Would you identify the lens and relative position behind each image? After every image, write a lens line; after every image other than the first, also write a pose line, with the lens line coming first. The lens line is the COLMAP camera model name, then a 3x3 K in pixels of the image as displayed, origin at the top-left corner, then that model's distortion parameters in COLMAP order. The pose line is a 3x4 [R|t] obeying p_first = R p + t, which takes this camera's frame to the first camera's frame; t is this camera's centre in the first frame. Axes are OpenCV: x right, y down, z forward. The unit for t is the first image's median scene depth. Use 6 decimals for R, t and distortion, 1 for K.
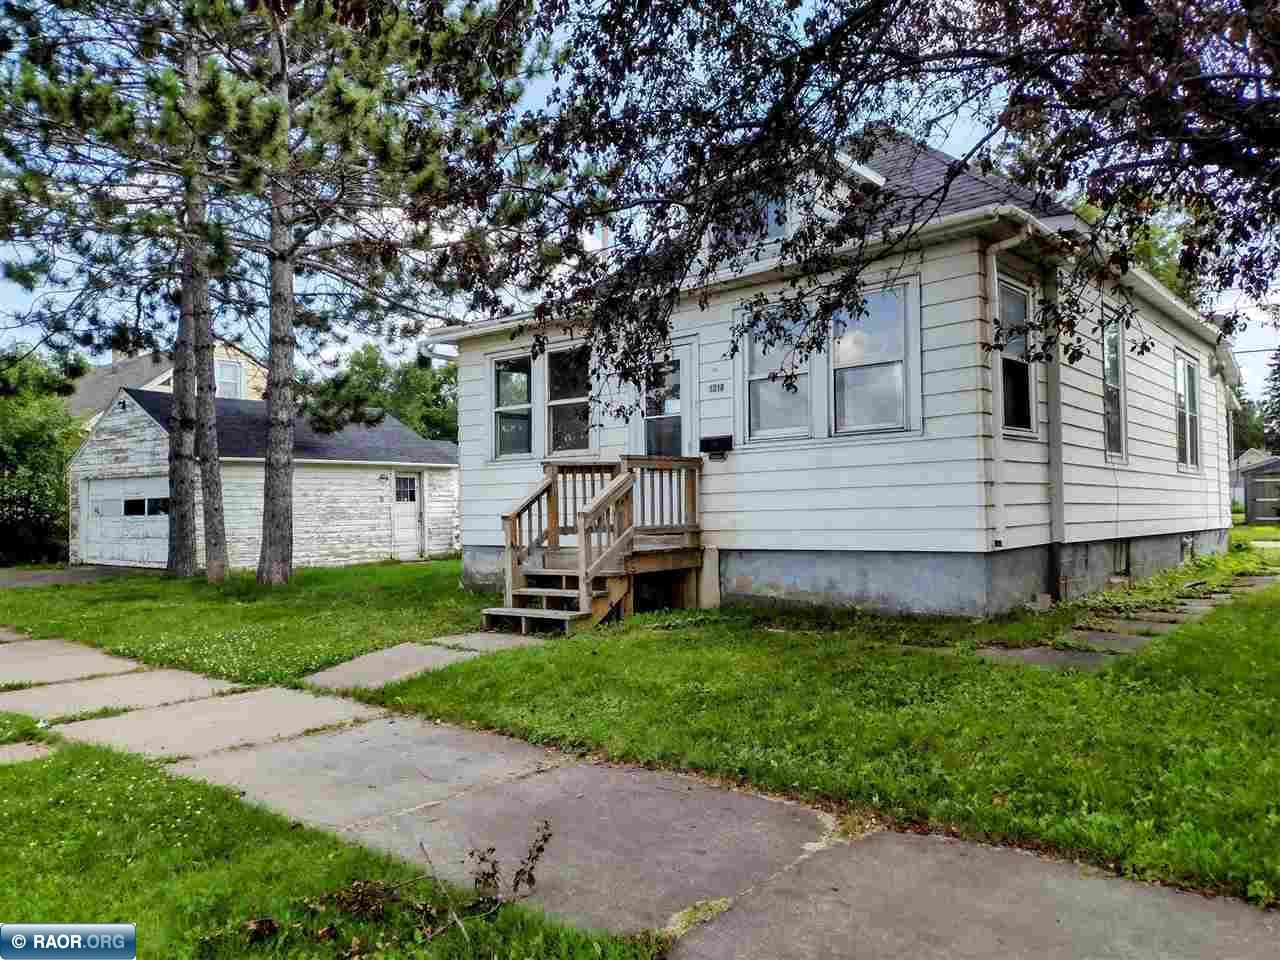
lens RADIAL K [[959.9, 0, 636.2], [0, 959.9, 478.5], [0, 0, 1]] dist [0.042566, -0.037309]
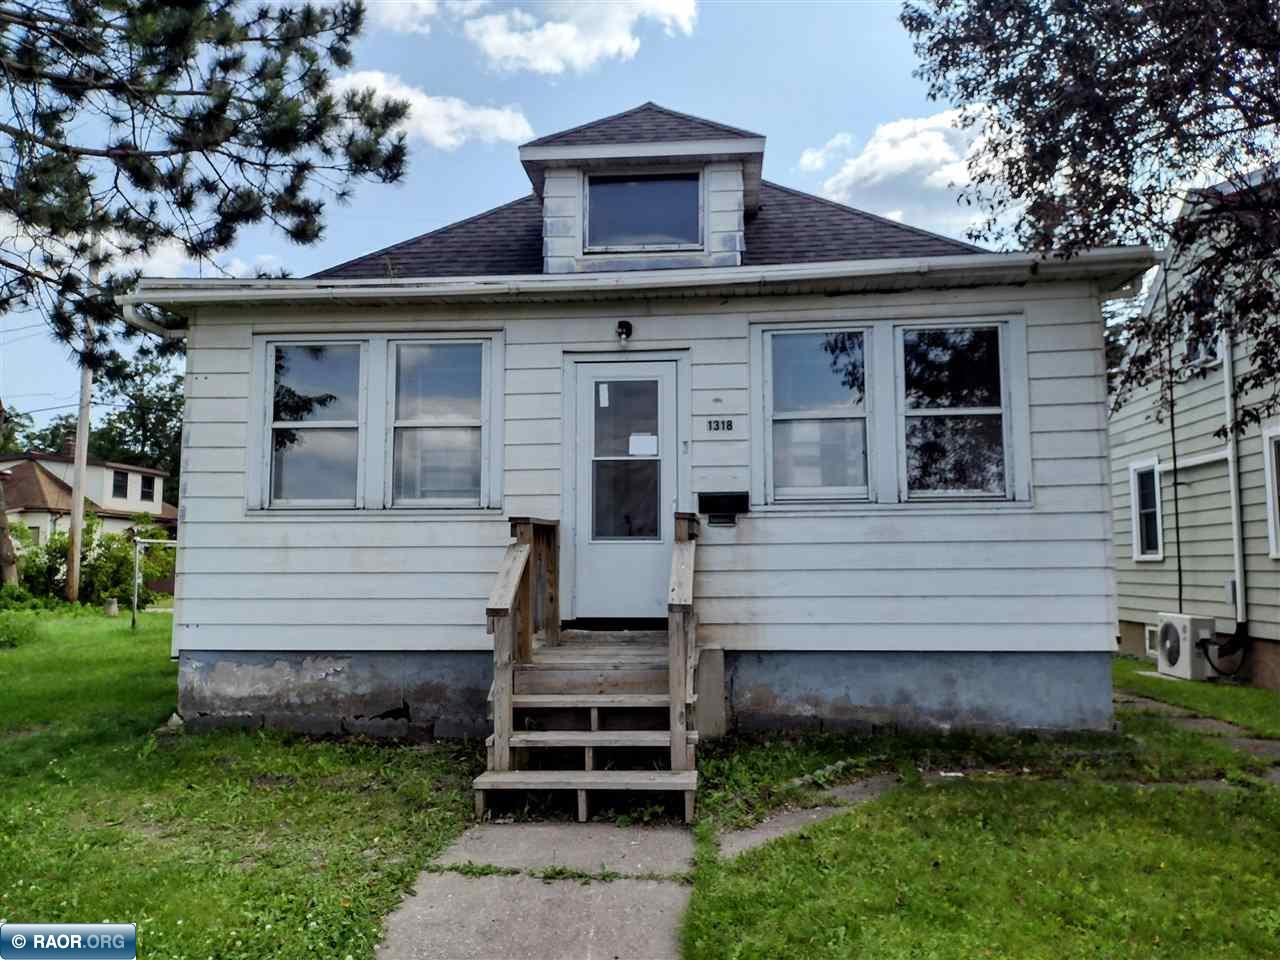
lens RADIAL K [[959.9, 0, 643.7], [0, 959.9, 479.2], [0, 0, 1]] dist [0.042566, -0.037309]
pose [[0.803441, 0.069394, 0.591326, -0.393972], [-0.030609, 0.996685, -0.075376, 0.002511], [-0.594597, 0.042460, 0.802902, 0.466205]]
